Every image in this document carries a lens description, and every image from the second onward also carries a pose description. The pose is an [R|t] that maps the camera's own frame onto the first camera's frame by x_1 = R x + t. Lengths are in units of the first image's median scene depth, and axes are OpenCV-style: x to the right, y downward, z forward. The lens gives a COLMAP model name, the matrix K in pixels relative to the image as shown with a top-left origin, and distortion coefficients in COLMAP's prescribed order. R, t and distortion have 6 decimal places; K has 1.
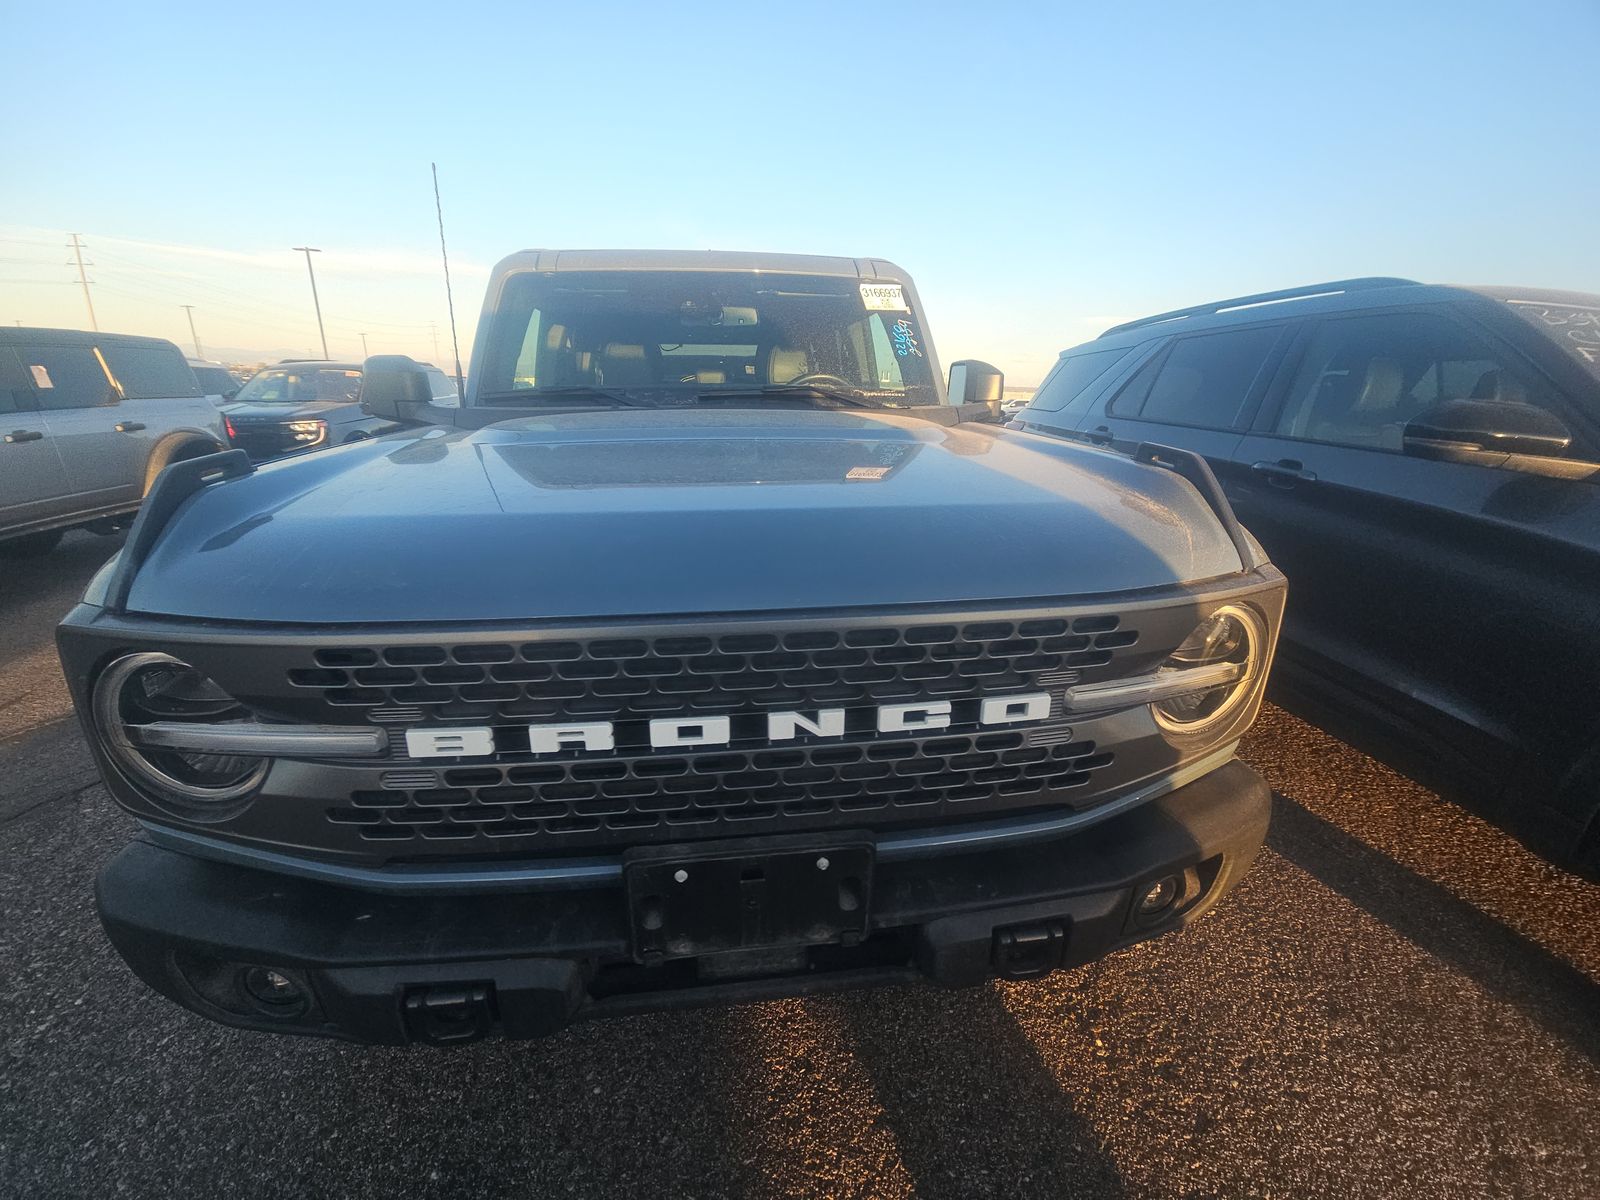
lens RADIAL K [[649.1, 0, 801.1], [0, 649.1, 595.5], [0, 0, 1]] dist [0.000105, -0.000080]
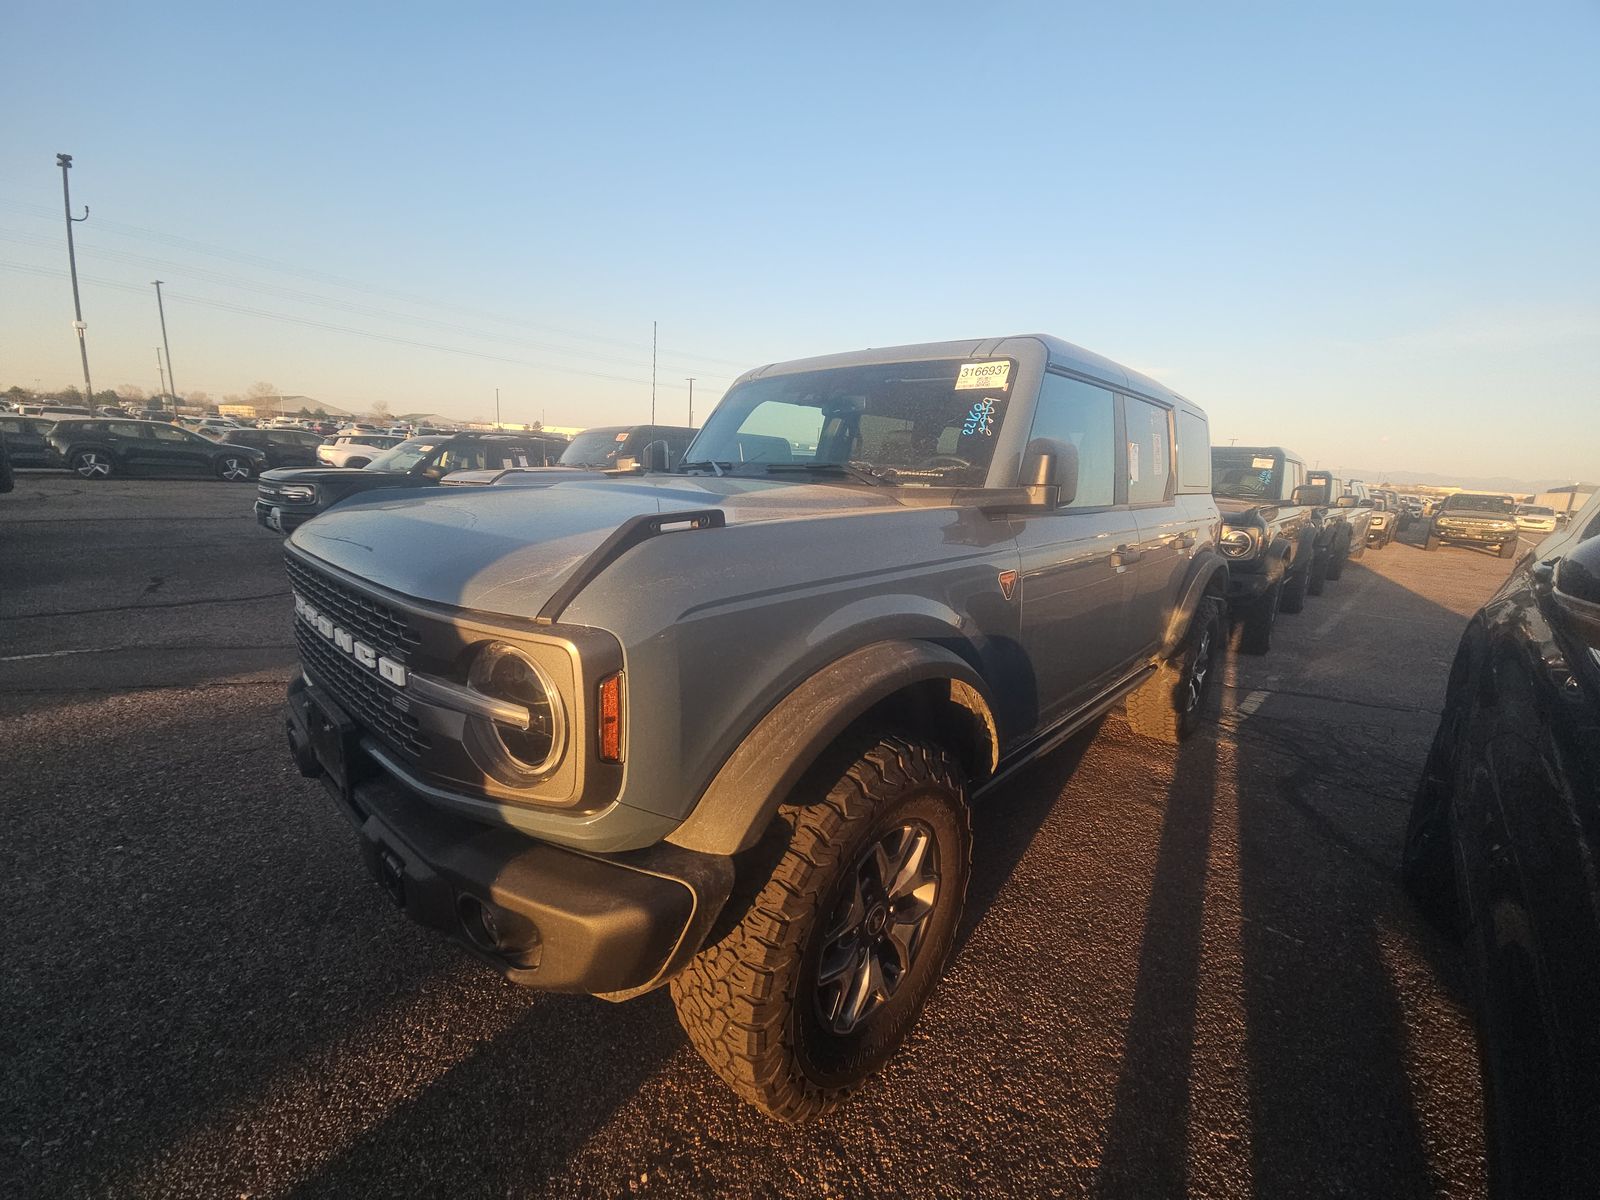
lens RADIAL K [[649.1, 0, 794.9], [0, 649.1, 597.6], [0, 0, 1]] dist [0.000105, -0.000080]
pose [[0.643092, 0.170311, -0.746610, 1.118872], [-0.269303, 0.962977, -0.012297, -0.108584], [0.716874, 0.208972, 0.665148, 0.404146]]
